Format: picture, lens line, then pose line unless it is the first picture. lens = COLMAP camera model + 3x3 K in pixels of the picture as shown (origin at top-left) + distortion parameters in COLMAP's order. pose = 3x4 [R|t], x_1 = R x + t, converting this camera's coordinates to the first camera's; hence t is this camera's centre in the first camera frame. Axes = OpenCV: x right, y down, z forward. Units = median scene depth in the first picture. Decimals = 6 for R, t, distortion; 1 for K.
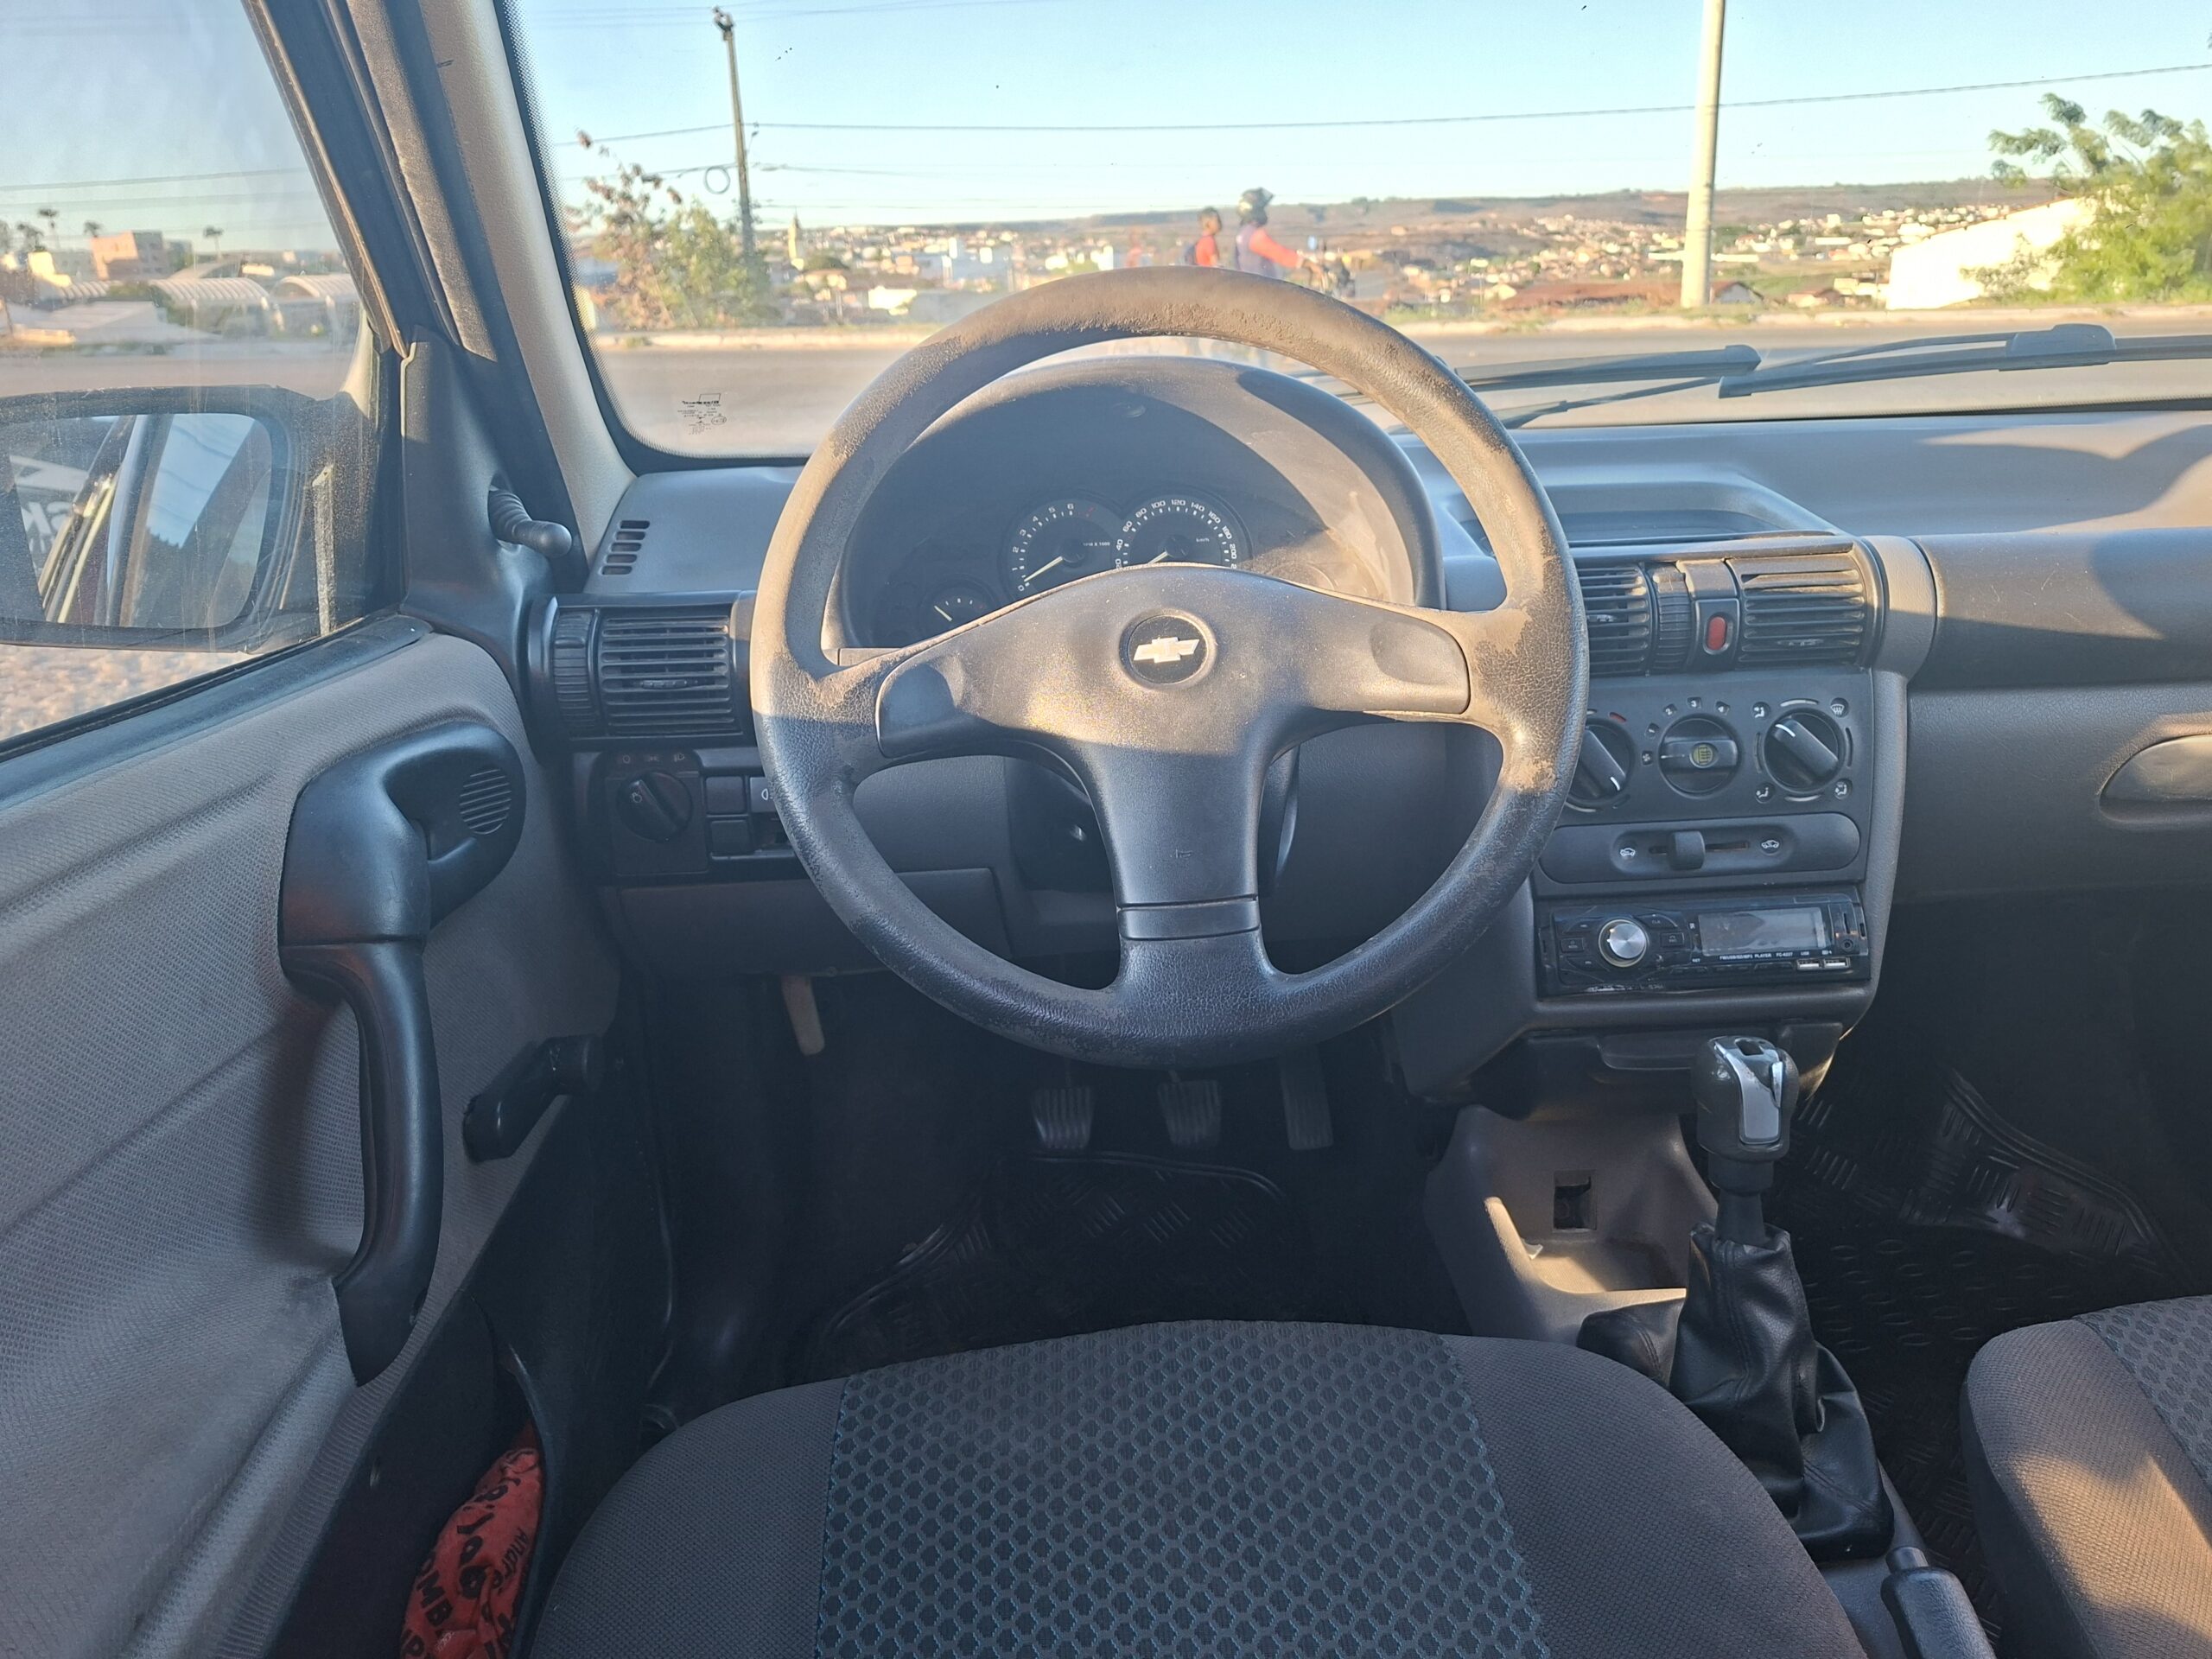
lens RADIAL K [[1556.1, 0, 1109.2], [0, 1556.1, 840.7], [0, 0, 1]] dist [0.047084, -0.037814]
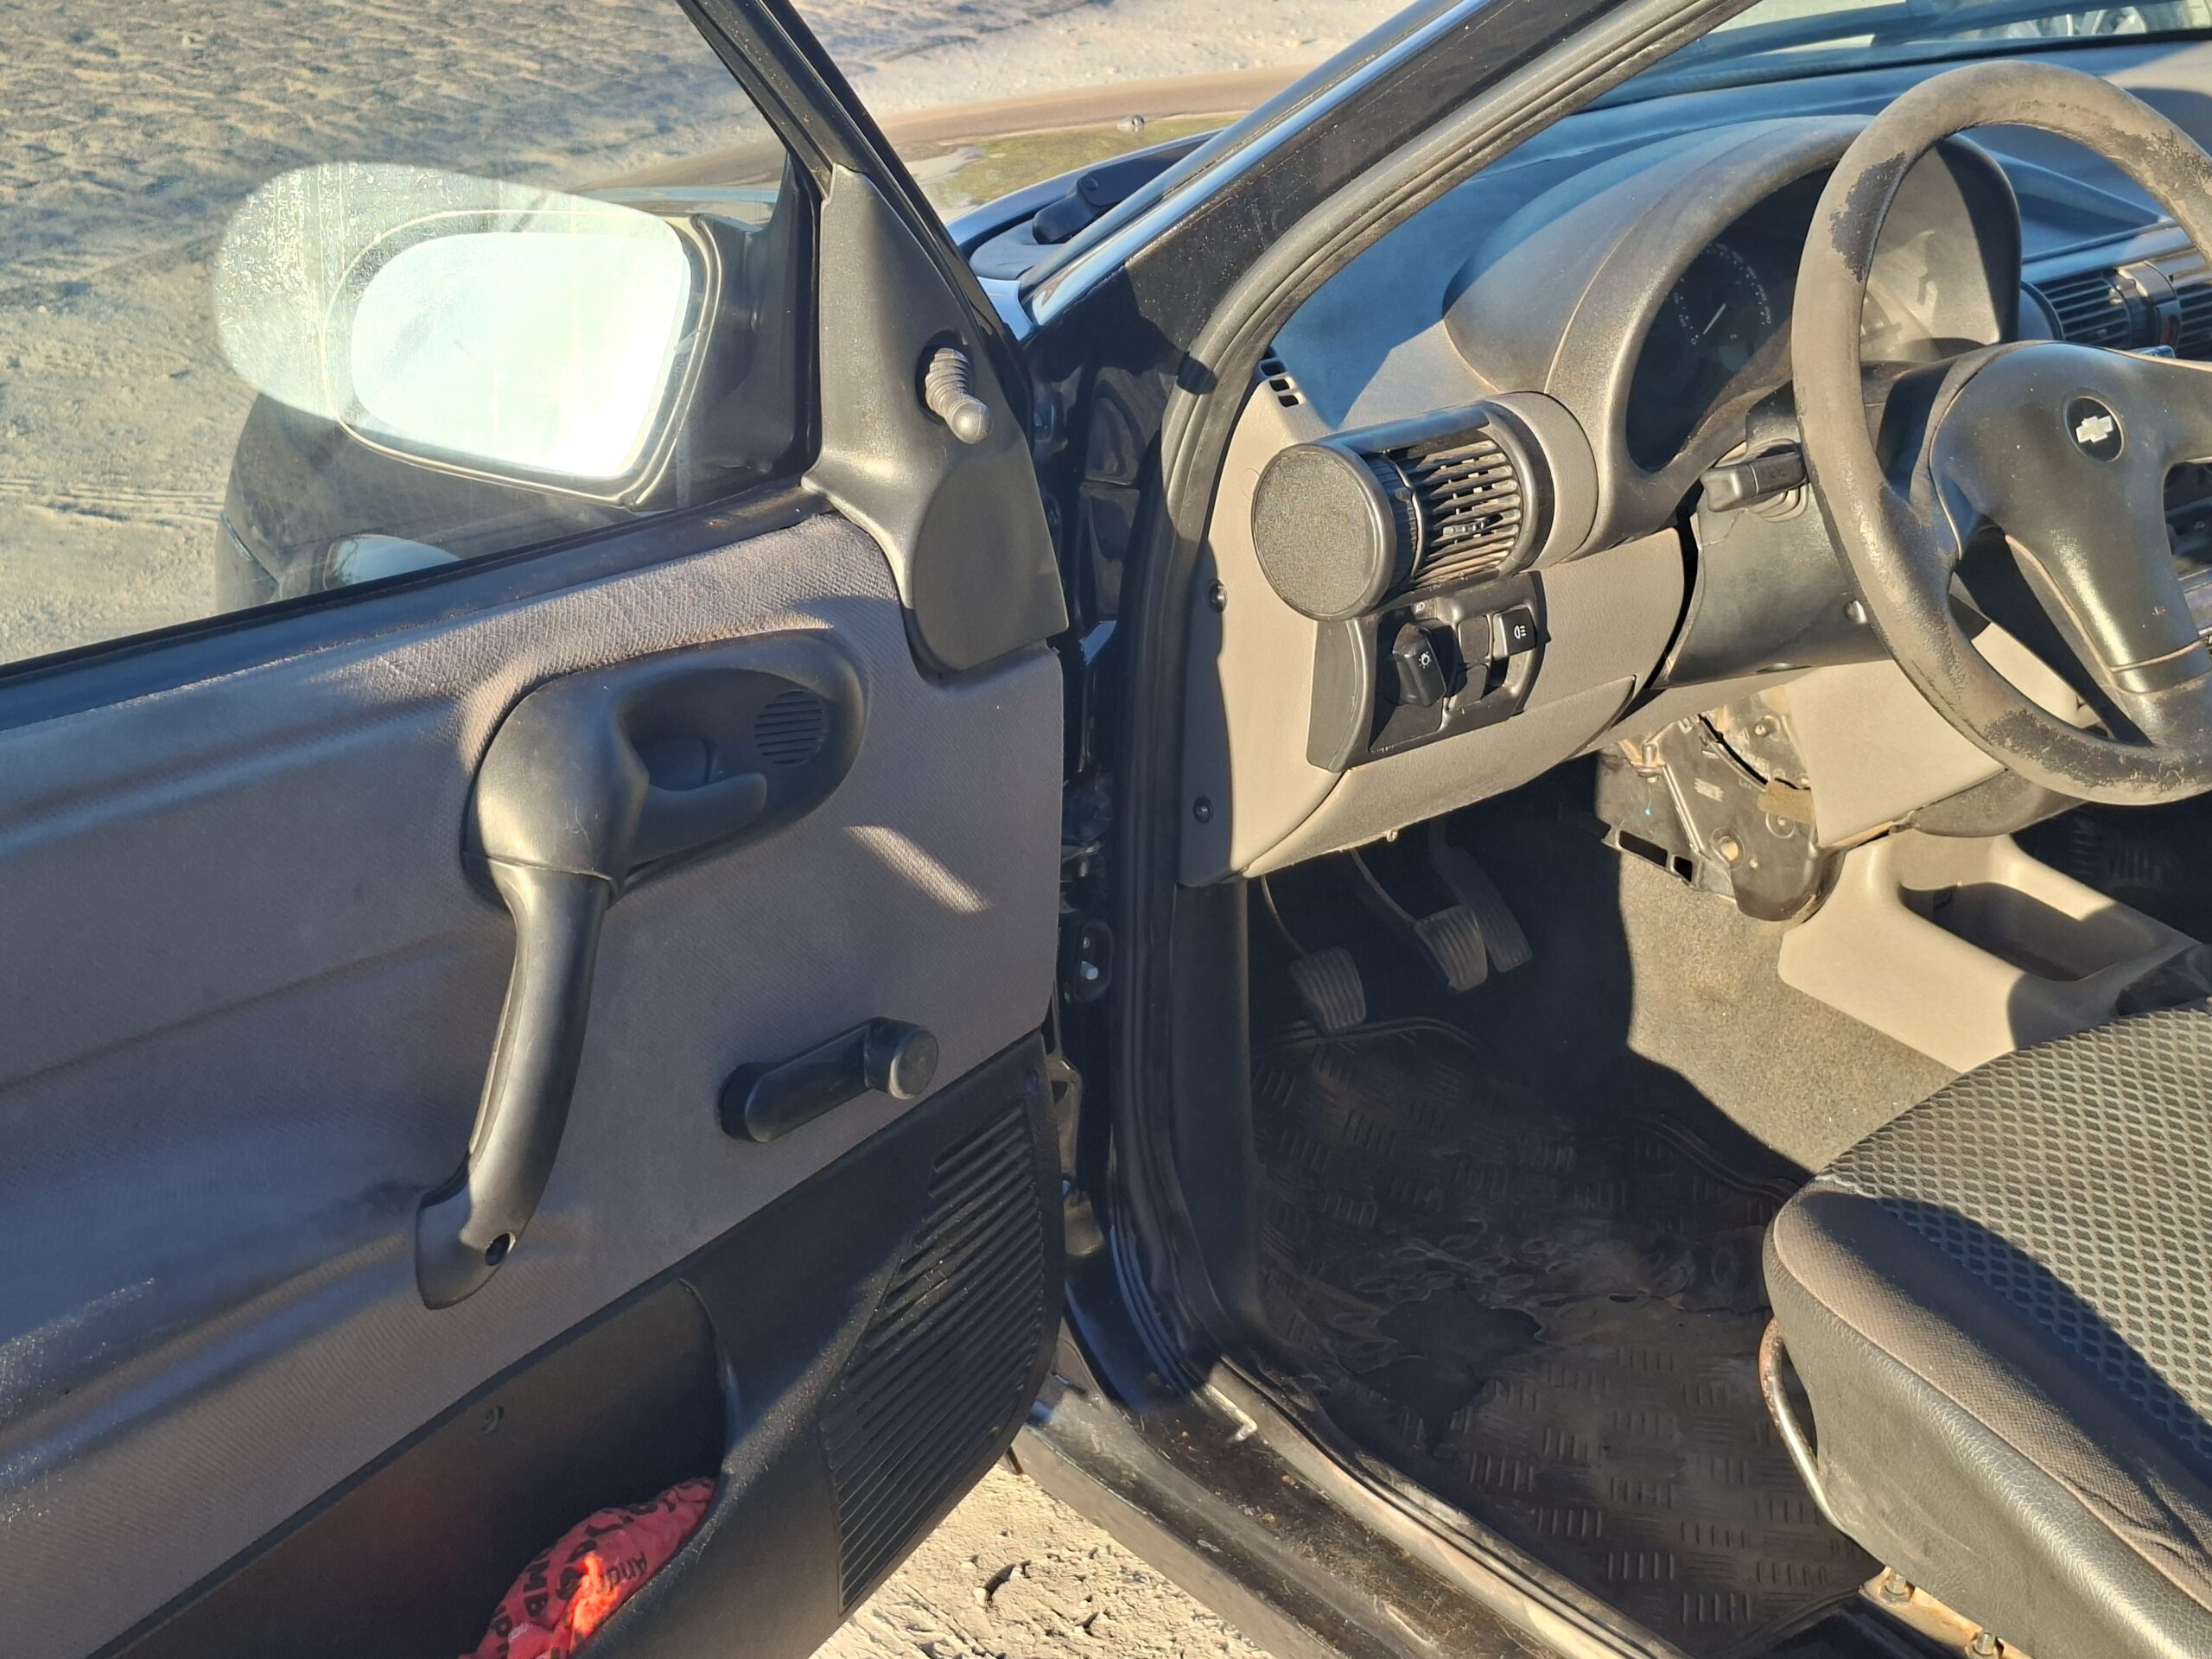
lens RADIAL K [[3071.0, 0, 1172.7], [0, 3071.0, 915.3], [0, 0, 1]] dist [0.094684, 0.000000]
pose [[0.790841, -0.212012, 0.574126, -1.427274], [0.137827, 0.975680, 0.170445, -0.199656], [-0.596300, -0.055665, 0.800829, -0.306962]]
